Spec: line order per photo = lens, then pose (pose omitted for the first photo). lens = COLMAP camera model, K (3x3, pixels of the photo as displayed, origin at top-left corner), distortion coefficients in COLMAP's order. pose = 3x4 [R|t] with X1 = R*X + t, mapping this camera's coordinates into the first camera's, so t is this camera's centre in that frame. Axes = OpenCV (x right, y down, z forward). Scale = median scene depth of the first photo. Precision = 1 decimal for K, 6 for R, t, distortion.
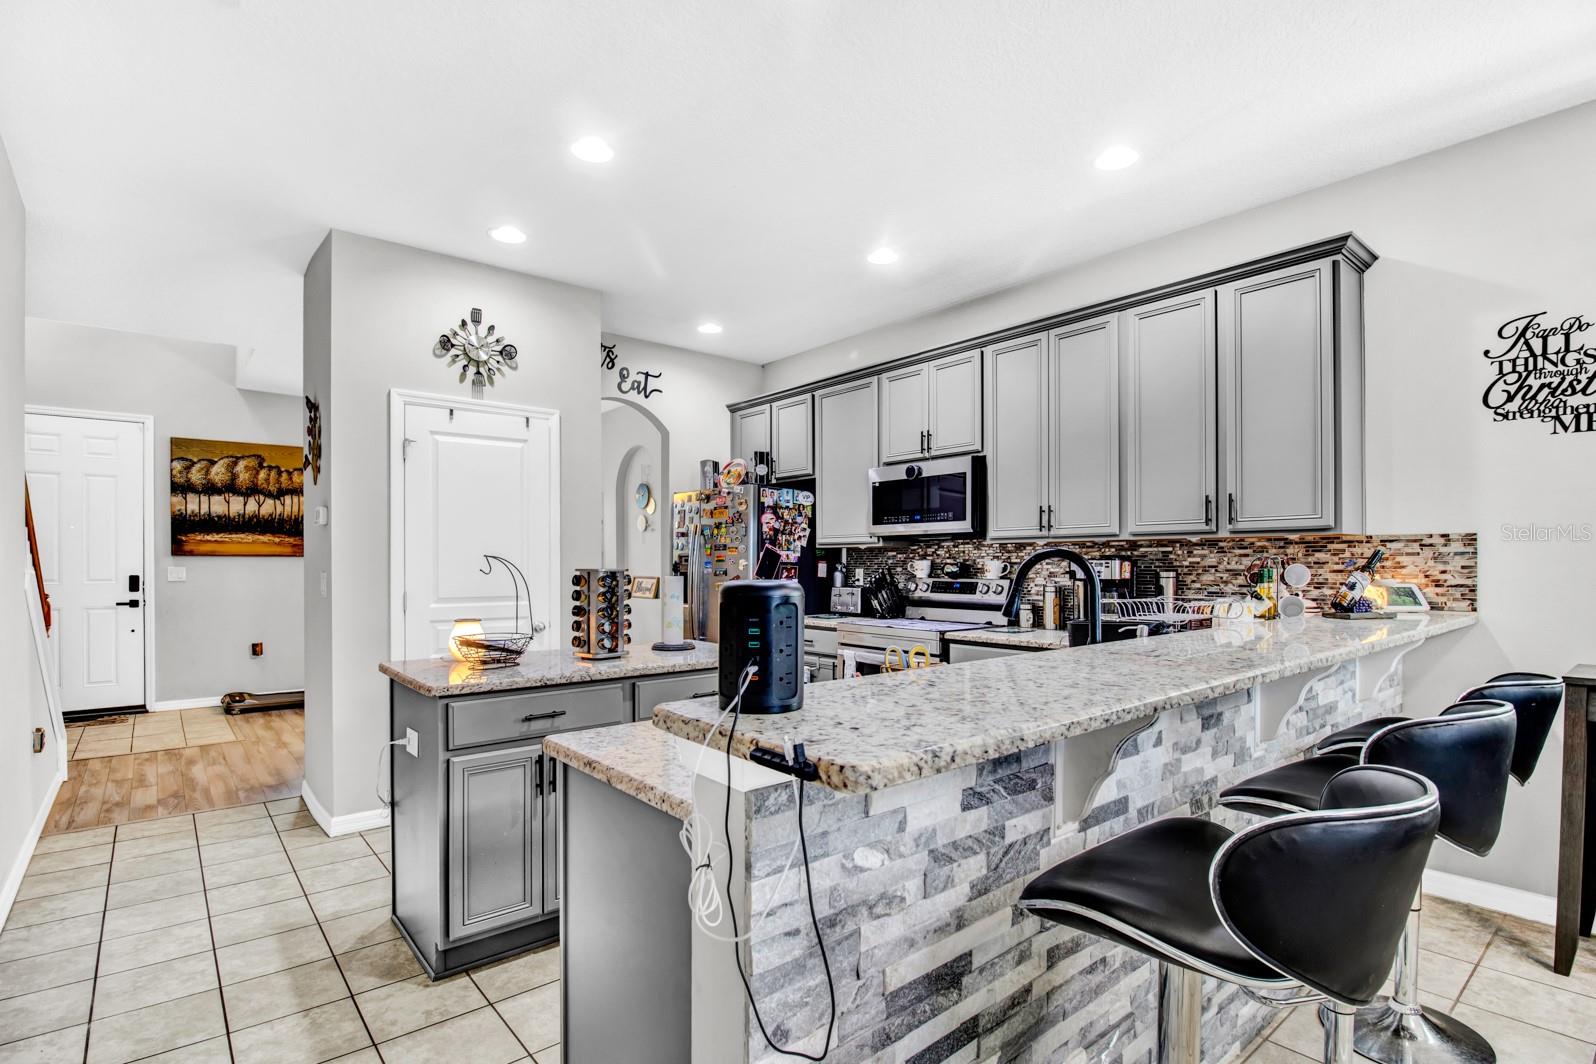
lens RADIAL K [[777.0, 0, 806.1], [0, 777.0, 565.6], [0, 0, 1]] dist [-0.001508, -0.001065]
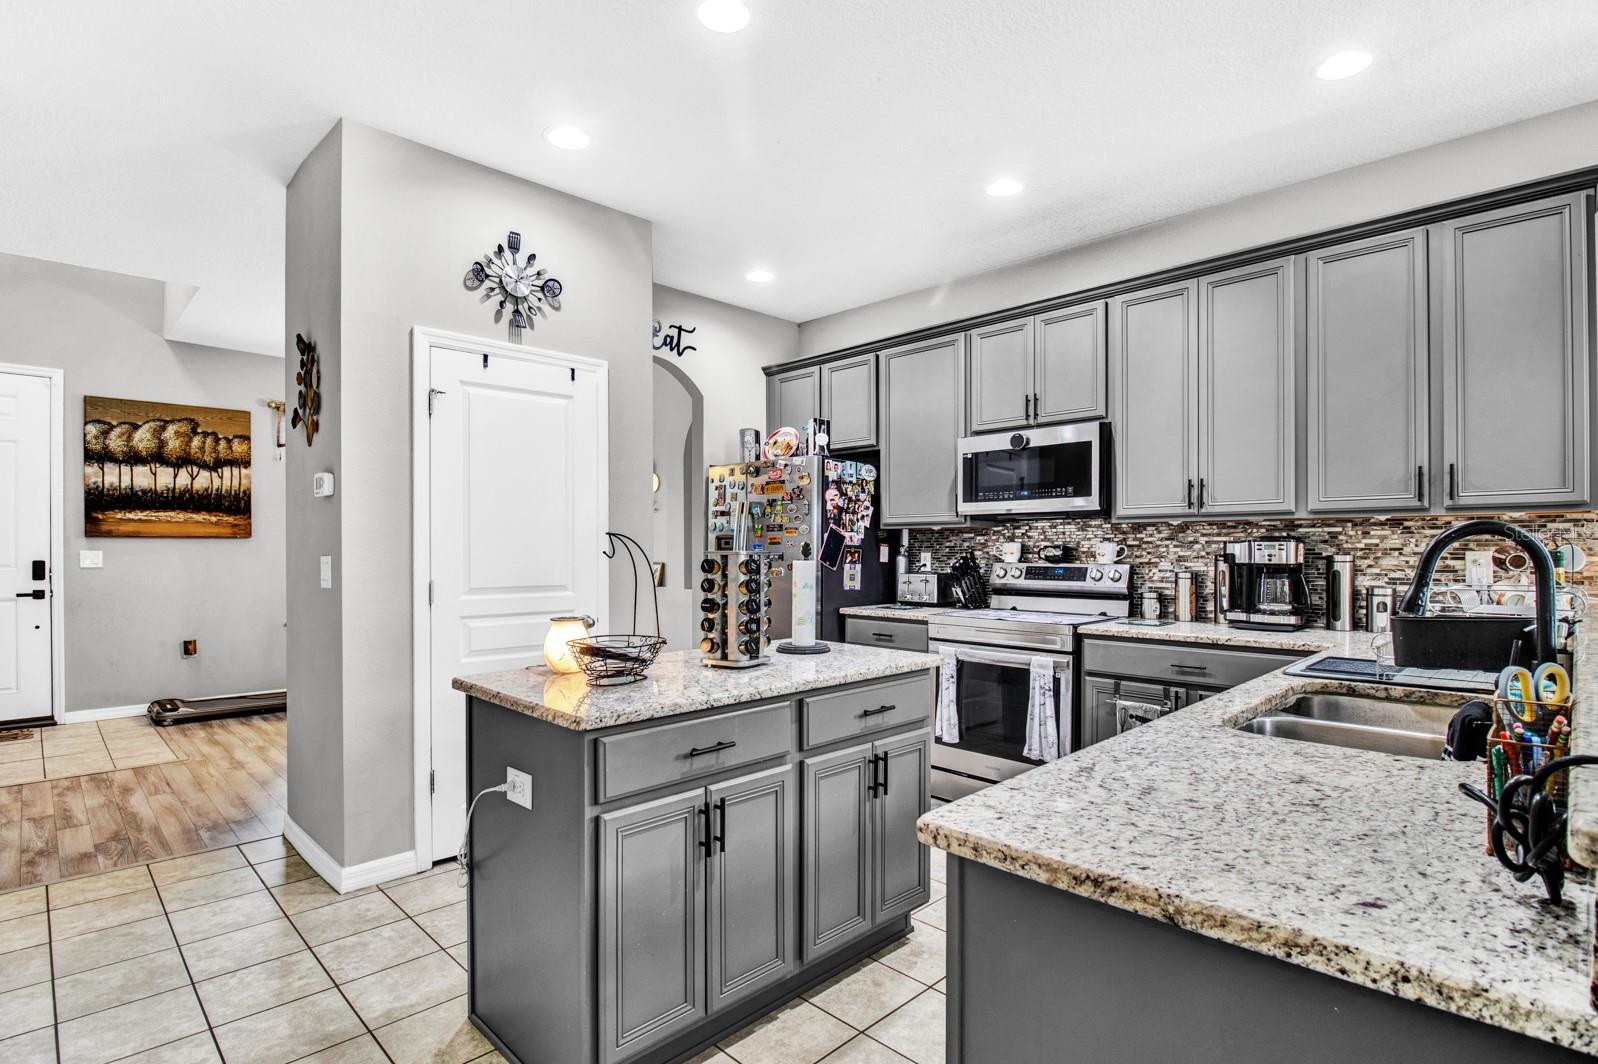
lens RADIAL K [[787.4, 0, 806.3], [0, 787.4, 551.3], [0, 0, 1]] dist [-0.000015, -0.006131]
pose [[0.996357, 0.000307, 0.085283, -0.171820], [-0.000356, 1.000000, 0.000556, 0.002681], [-0.085283, -0.000585, 0.996357, 0.136676]]
